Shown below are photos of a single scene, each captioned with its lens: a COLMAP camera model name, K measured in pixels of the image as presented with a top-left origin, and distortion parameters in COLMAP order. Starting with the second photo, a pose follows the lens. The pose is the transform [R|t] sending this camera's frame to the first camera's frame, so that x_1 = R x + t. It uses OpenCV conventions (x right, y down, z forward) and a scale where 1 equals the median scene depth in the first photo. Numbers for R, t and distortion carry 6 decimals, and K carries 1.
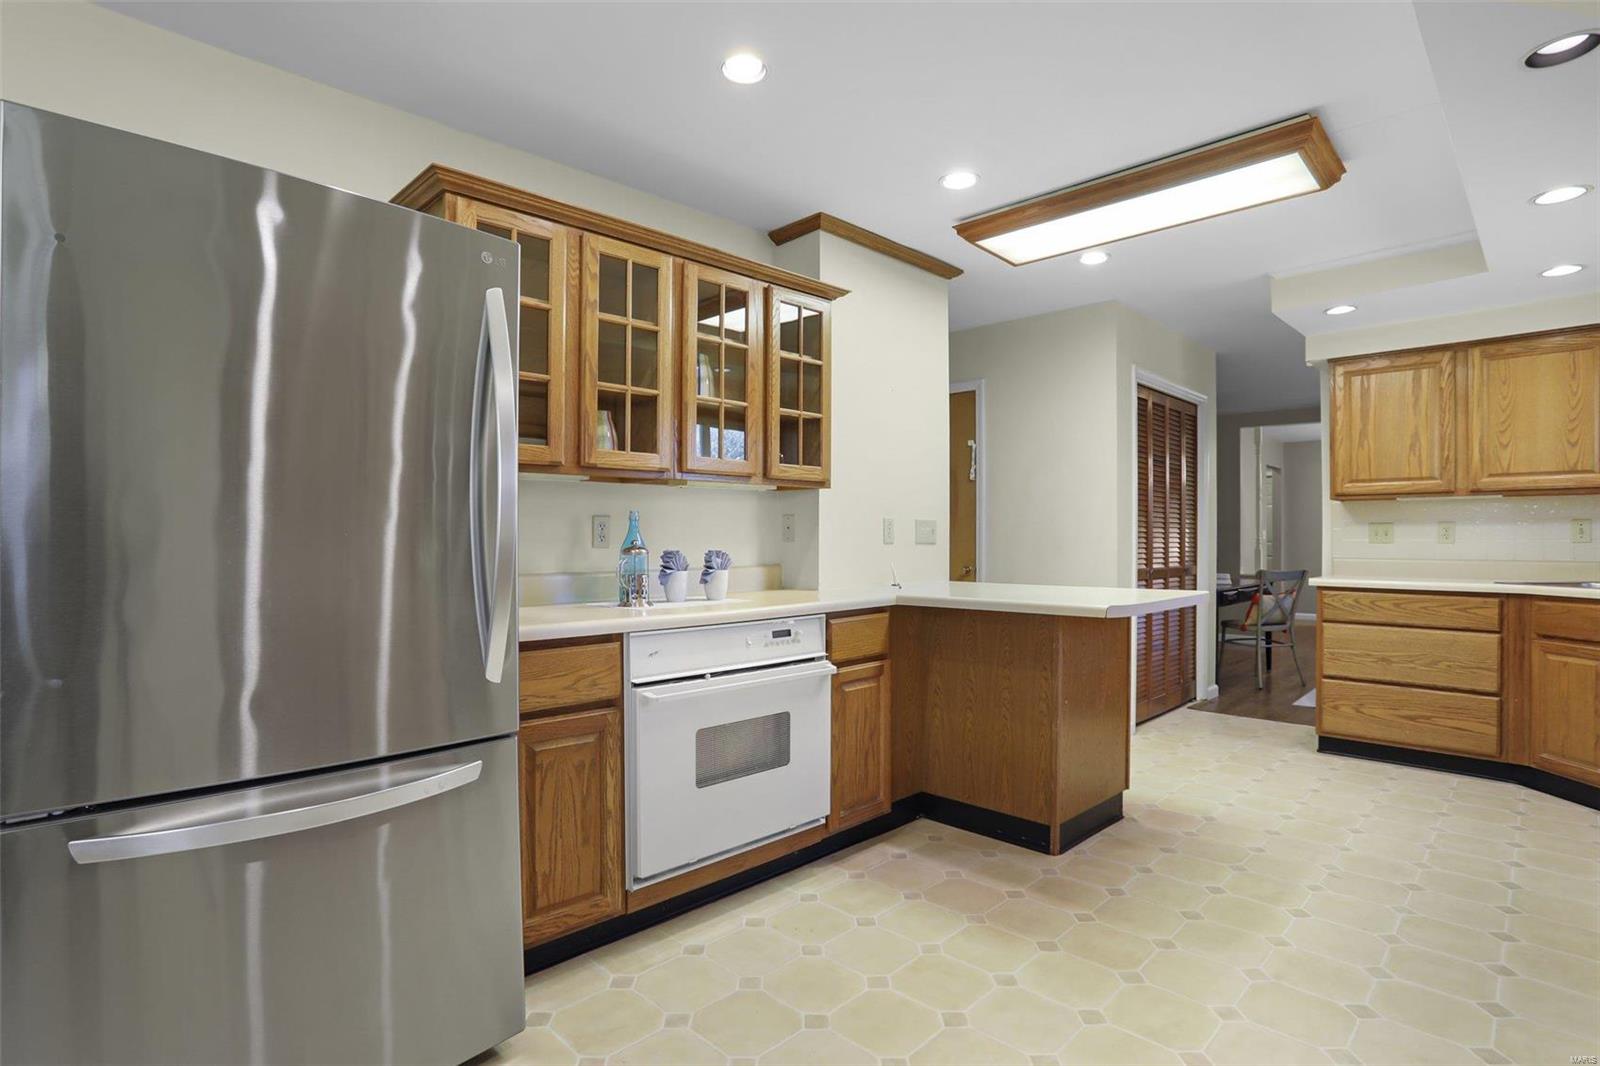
lens RADIAL K [[796.2, 0, 797.3], [0, 796.2, 536.7], [0, 0, 1]] dist [-0.051475, 0.016675]
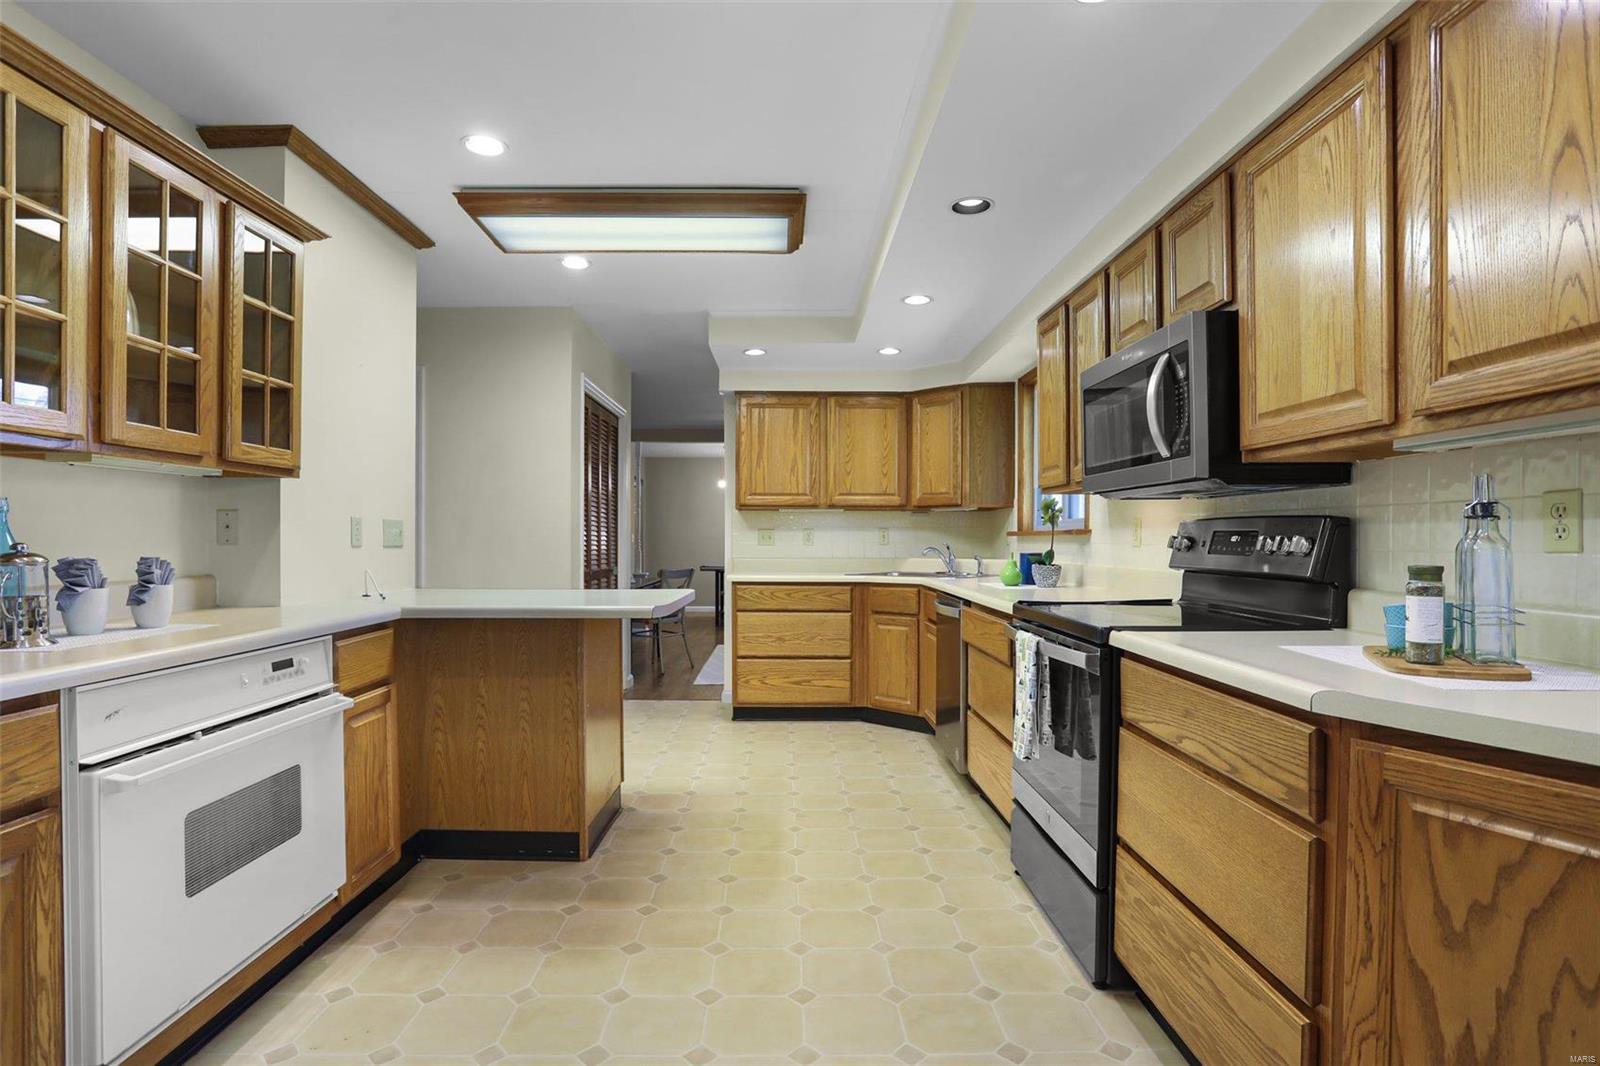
lens RADIAL K [[796.2, 0, 791.6], [0, 796.2, 546.3], [0, 0, 1]] dist [-0.051475, 0.016675]
pose [[0.705298, -0.003055, 0.708904, -0.173775], [-0.004029, 0.999957, 0.008317, -0.000721], [-0.708899, -0.008722, 0.705256, 0.106431]]
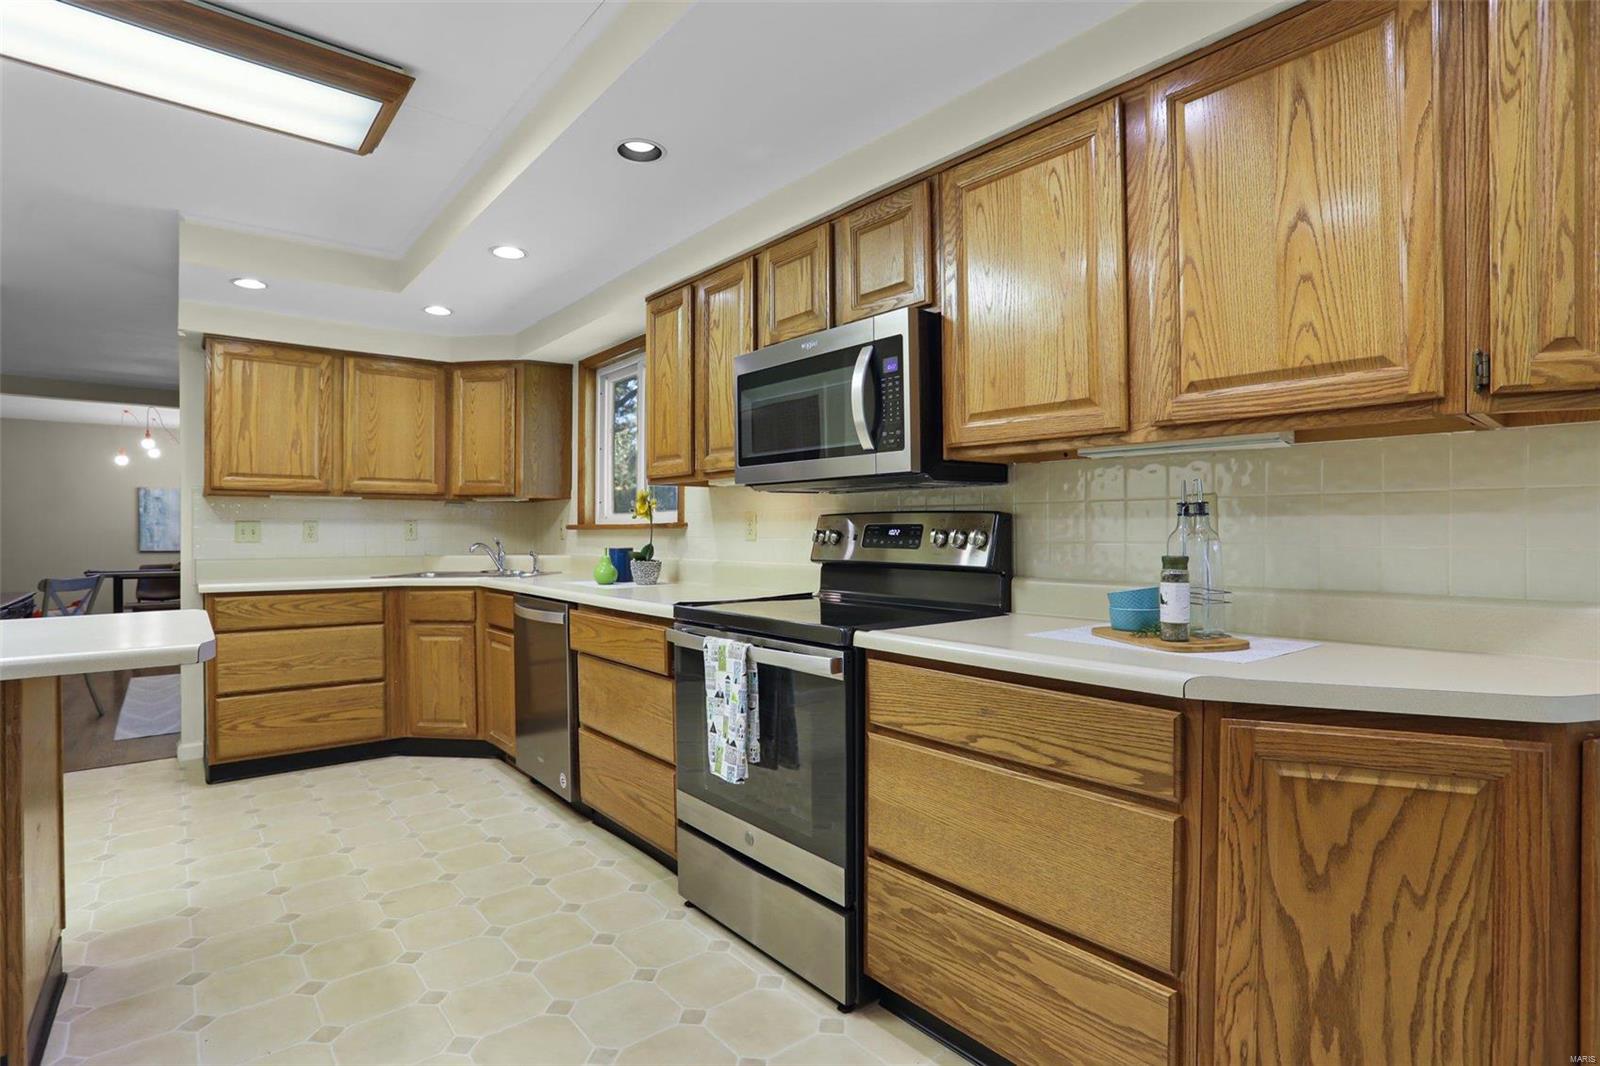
lens RADIAL K [[784.9, 0, 794.6], [0, 784.9, 528.2], [0, 0, 1]] dist [-0.055755, 0.009889]
pose [[0.105058, 0.005800, 0.994449, -0.139487], [0.001673, 0.999981, -0.006009, -0.002934], [-0.994465, 0.002295, 0.105046, 0.351135]]
